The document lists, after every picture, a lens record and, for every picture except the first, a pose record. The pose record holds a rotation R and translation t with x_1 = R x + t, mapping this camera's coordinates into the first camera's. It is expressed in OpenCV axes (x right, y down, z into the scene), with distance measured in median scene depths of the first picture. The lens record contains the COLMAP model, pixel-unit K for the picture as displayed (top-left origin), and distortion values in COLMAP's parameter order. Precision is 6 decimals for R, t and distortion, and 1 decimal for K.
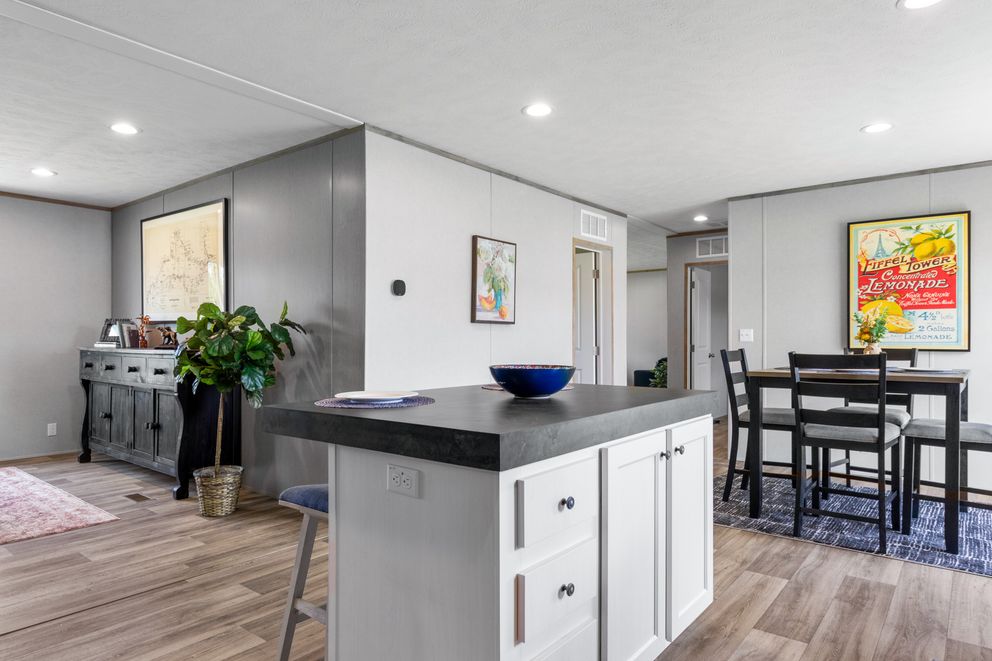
lens RADIAL K [[606.4, 0, 490.2], [0, 606.4, 339.1], [0, 0, 1]] dist [-0.003909, 0.000226]
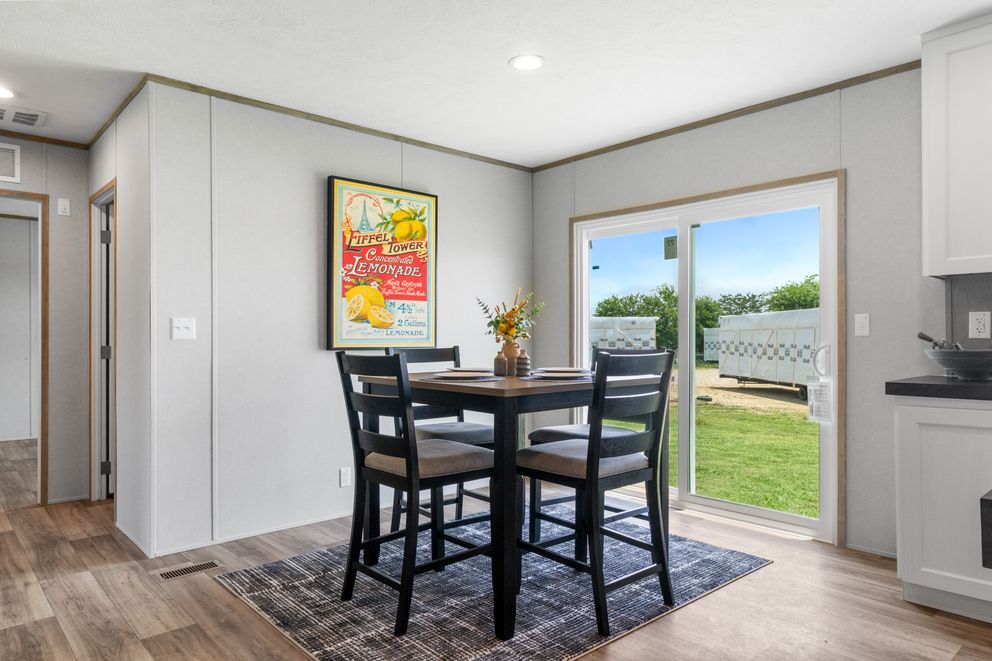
lens RADIAL K [[641.5, 0, 490.6], [0, 641.5, 331.6], [0, 0, 1]] dist [0.004682, 0.001377]
pose [[0.159674, 0.009360, 0.987125, -0.147372], [0.001530, 0.999952, -0.009729, 0.003464], [-0.987169, 0.003064, 0.159652, 0.733734]]
